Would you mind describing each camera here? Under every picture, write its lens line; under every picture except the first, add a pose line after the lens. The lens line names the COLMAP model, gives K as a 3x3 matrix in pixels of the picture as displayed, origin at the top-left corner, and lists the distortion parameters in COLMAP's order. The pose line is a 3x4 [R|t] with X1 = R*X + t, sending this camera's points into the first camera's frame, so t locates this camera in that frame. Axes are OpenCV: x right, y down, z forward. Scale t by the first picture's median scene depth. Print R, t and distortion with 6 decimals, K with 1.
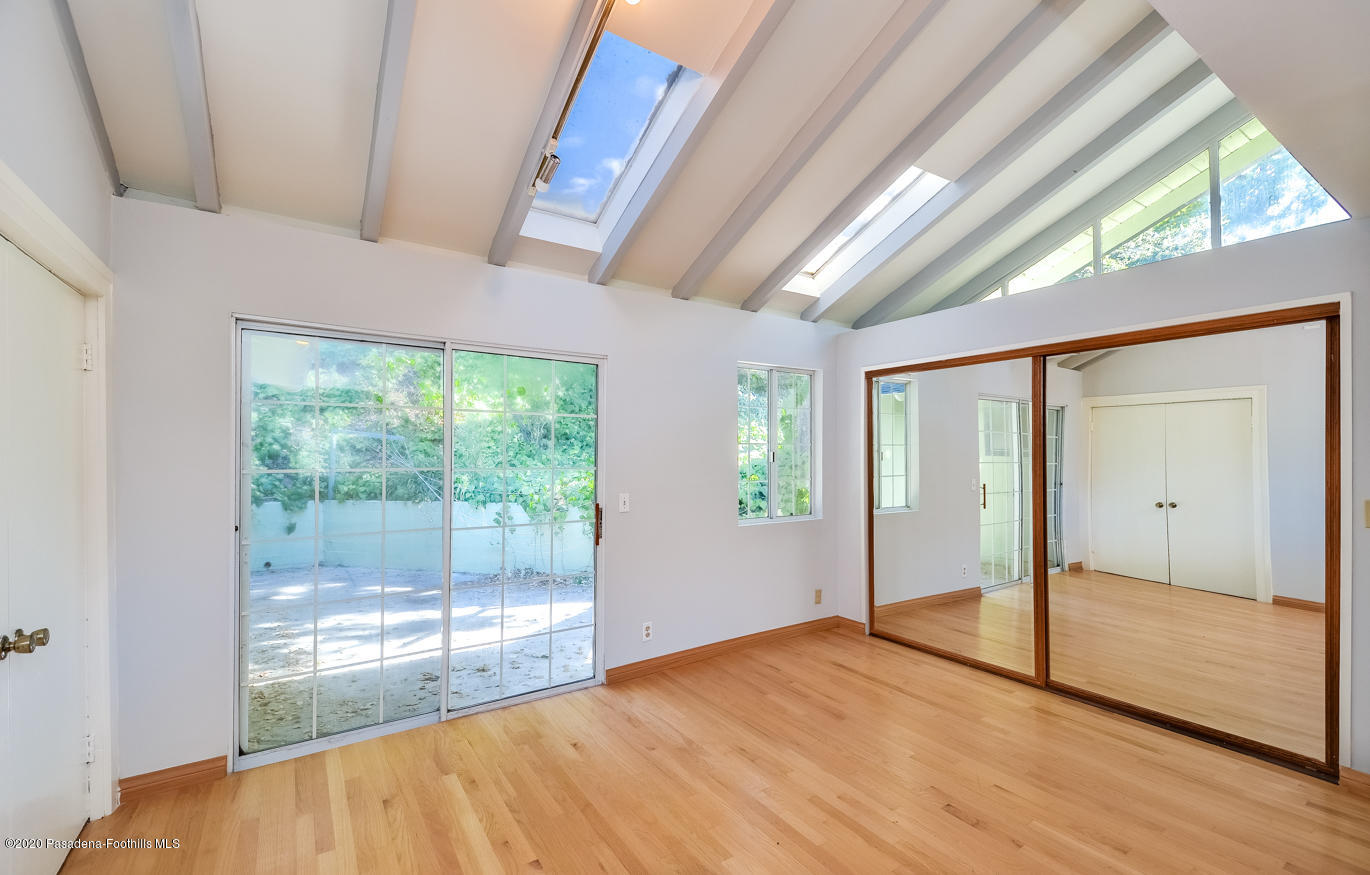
lens RADIAL K [[579.6, 0, 685.0], [0, 579.6, 437.5], [0, 0, 1]] dist [0.002591, -0.000229]
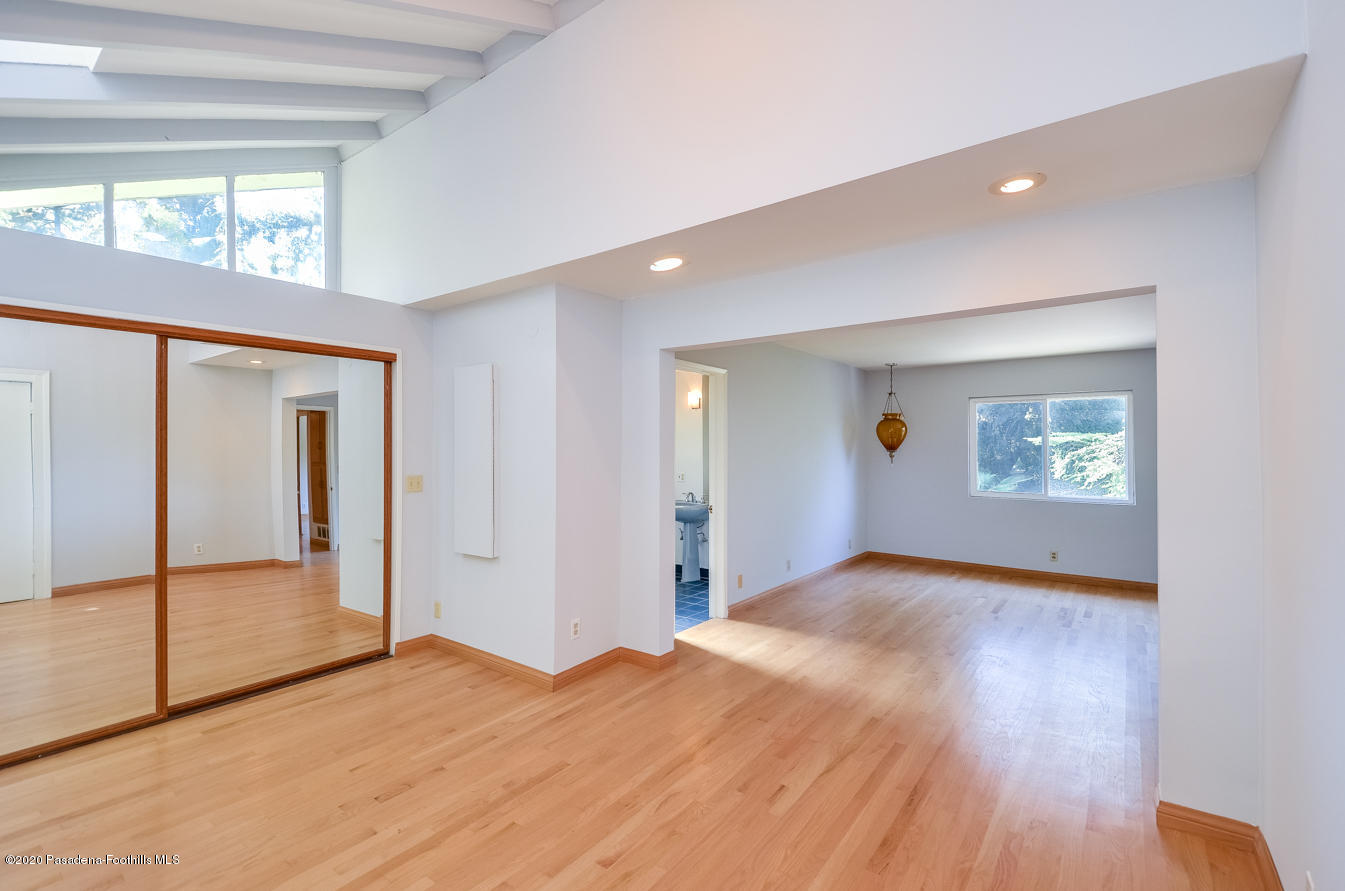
lens RADIAL K [[598.1, 0, 672.5], [0, 598.1, 445.5], [0, 0, 1]] dist [0.000041, 0.000002]
pose [[-0.330243, -0.006384, 0.943874, -0.611812], [-0.033087, 0.999441, -0.004817, 0.000223], [-0.943316, -0.032820, -0.330270, 0.757295]]
